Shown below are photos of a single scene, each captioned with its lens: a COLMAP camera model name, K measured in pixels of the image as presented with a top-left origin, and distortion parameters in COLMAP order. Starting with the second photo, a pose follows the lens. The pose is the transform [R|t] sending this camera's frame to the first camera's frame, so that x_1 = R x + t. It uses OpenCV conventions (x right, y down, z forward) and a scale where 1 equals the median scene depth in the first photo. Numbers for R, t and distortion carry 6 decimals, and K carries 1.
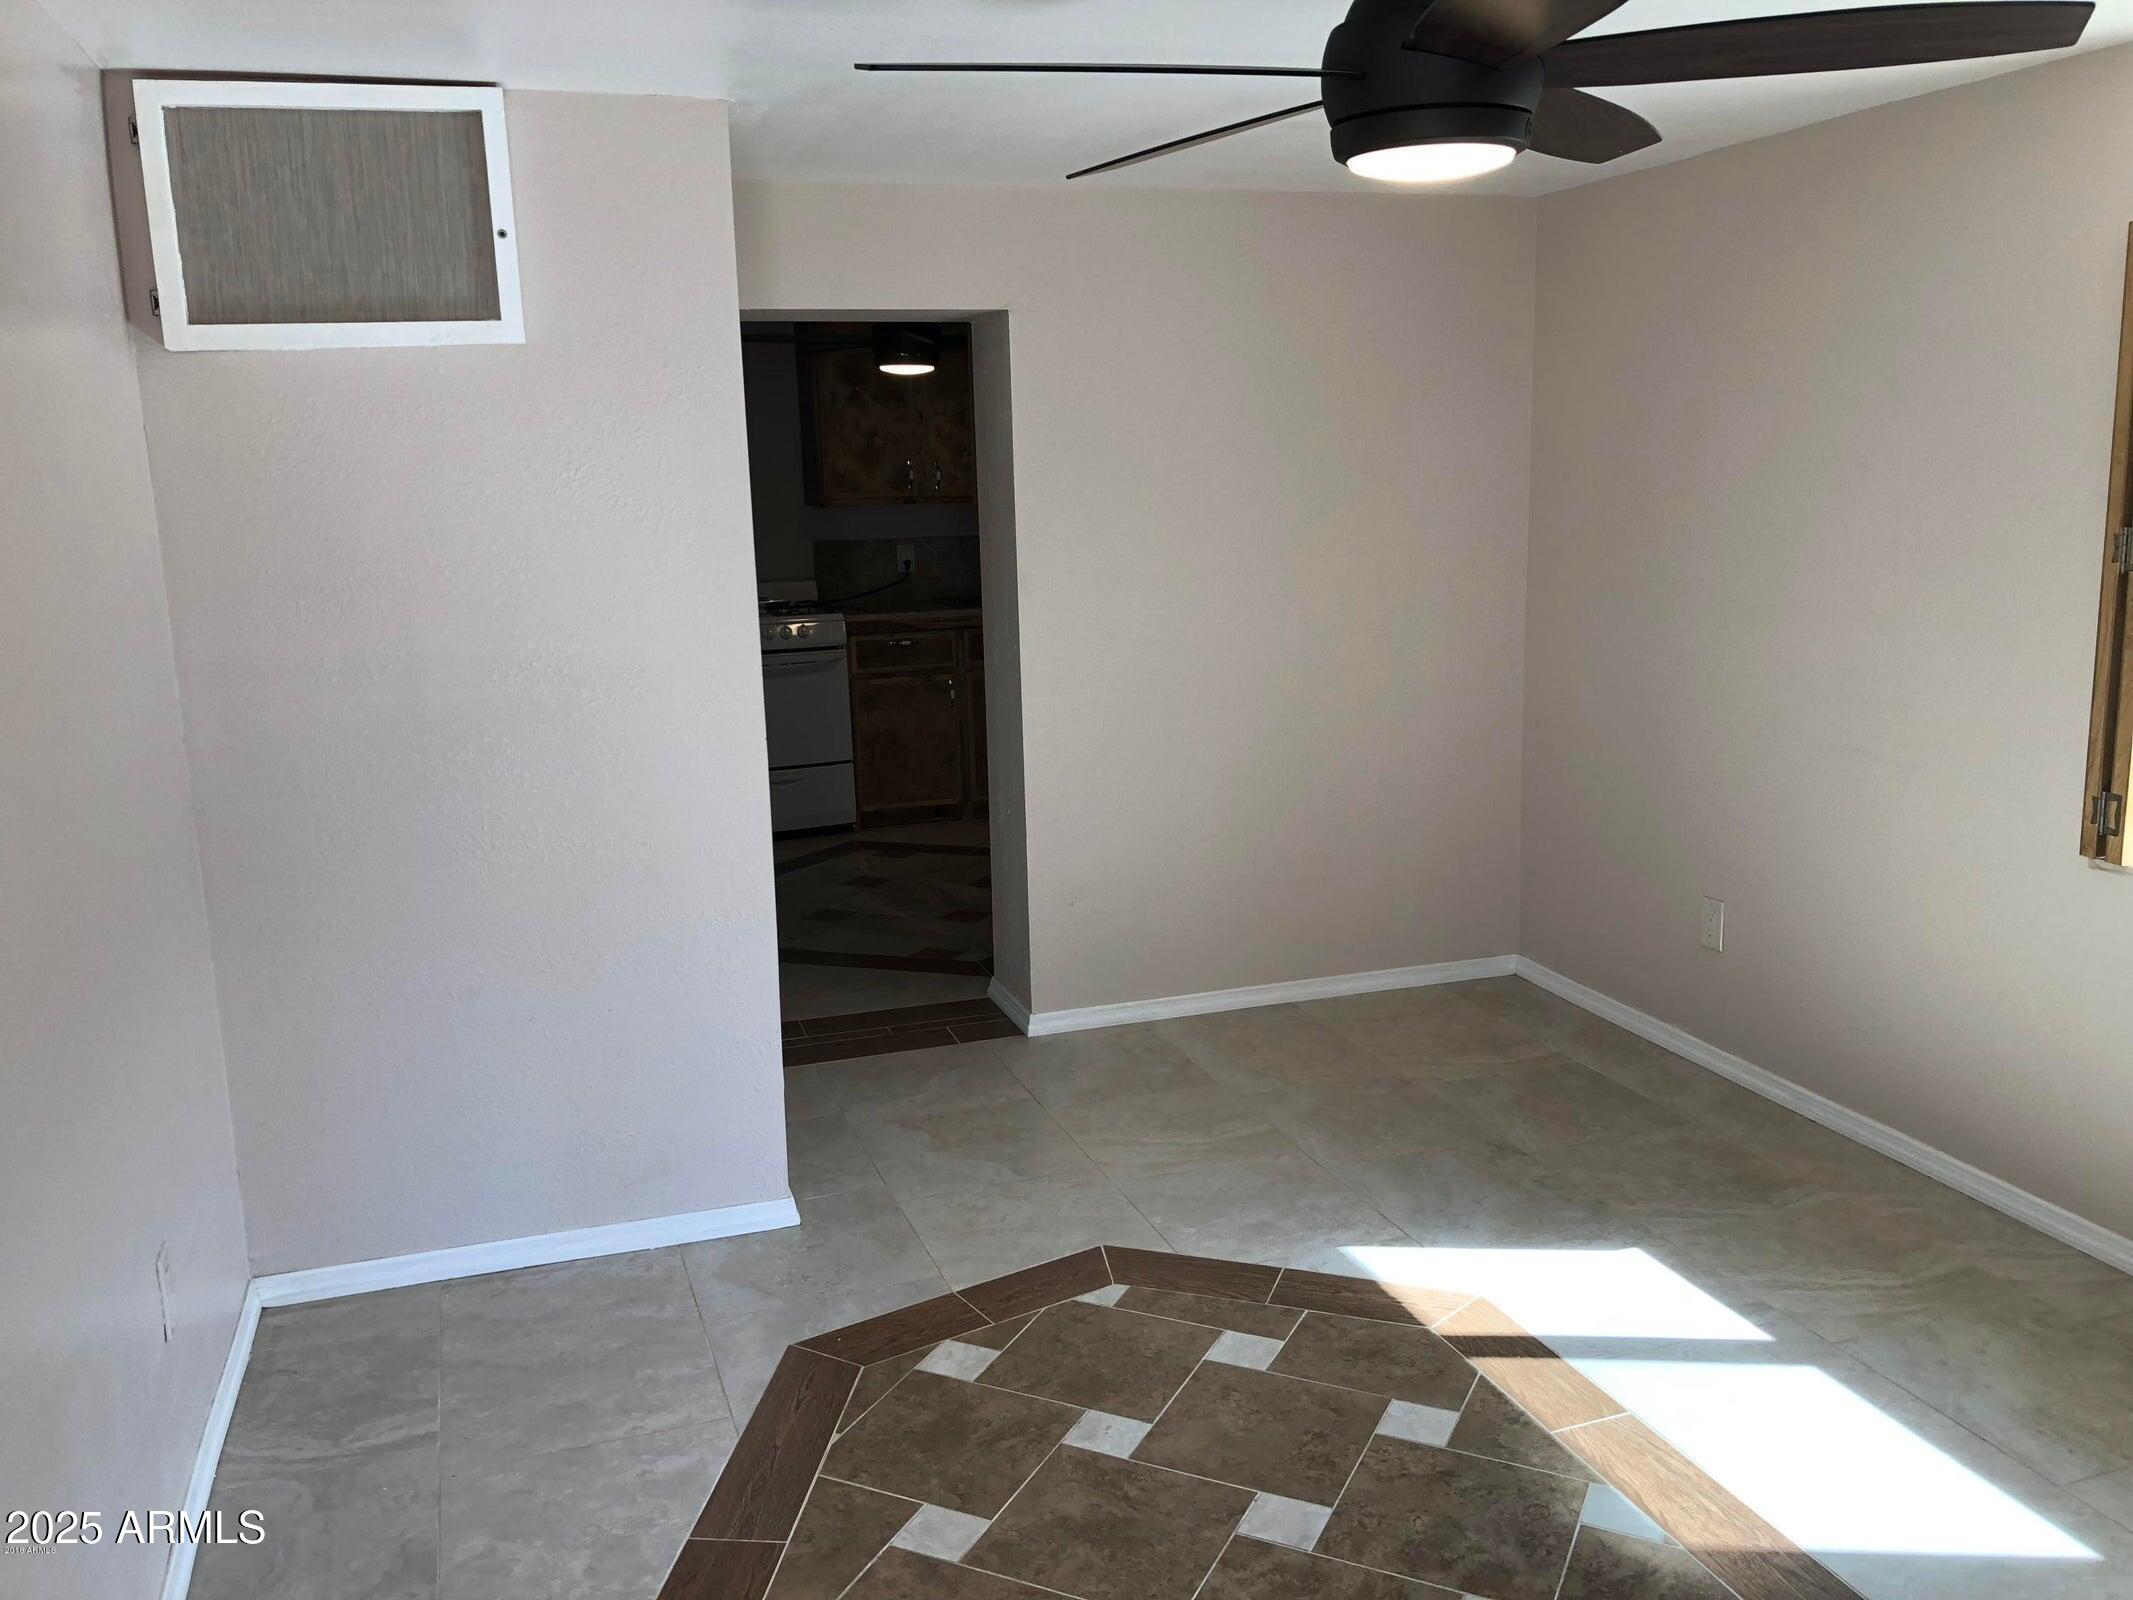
lens RADIAL K [[1906.4, 0, 1053.4], [0, 1906.4, 798.4], [0, 0, 1]] dist [0.089166, -0.009347]
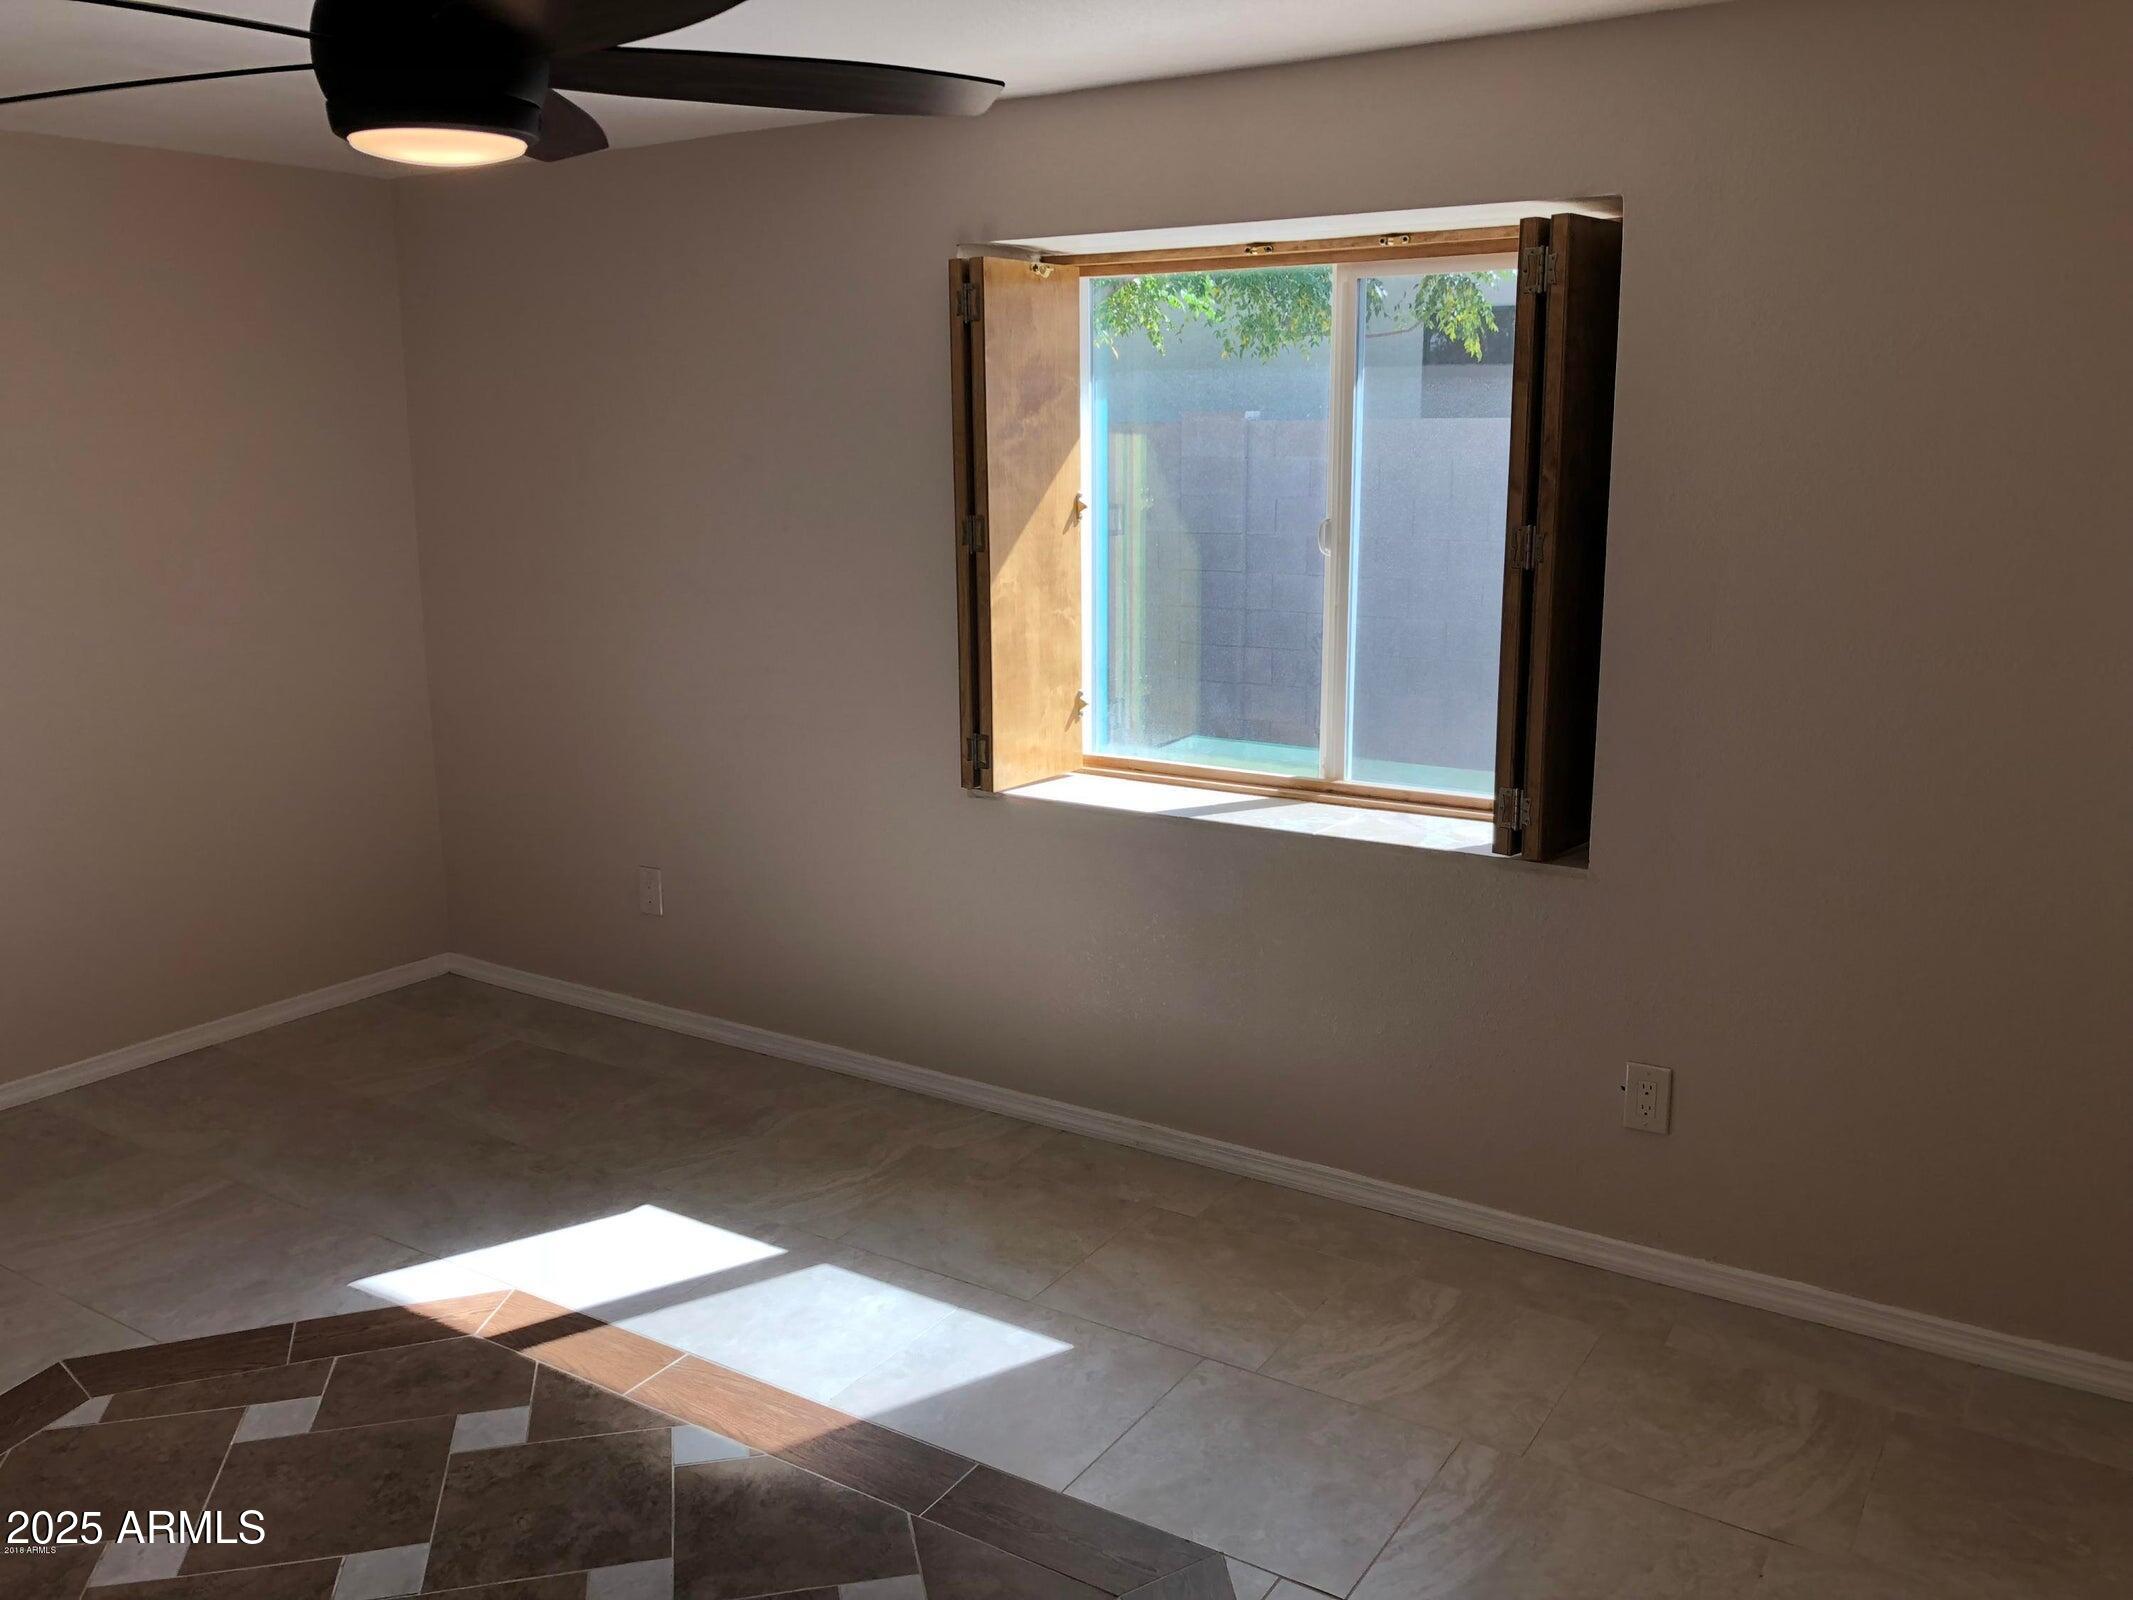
lens RADIAL K [[1906.4, 0, 1053.4], [0, 1906.4, 798.4], [0, 0, 1]] dist [0.089166, -0.009347]
pose [[0.793043, -0.107340, 0.599634, -0.136747], [0.106246, 0.993638, 0.037356, -0.002357], [-0.599829, 0.034084, 0.799402, 0.026395]]
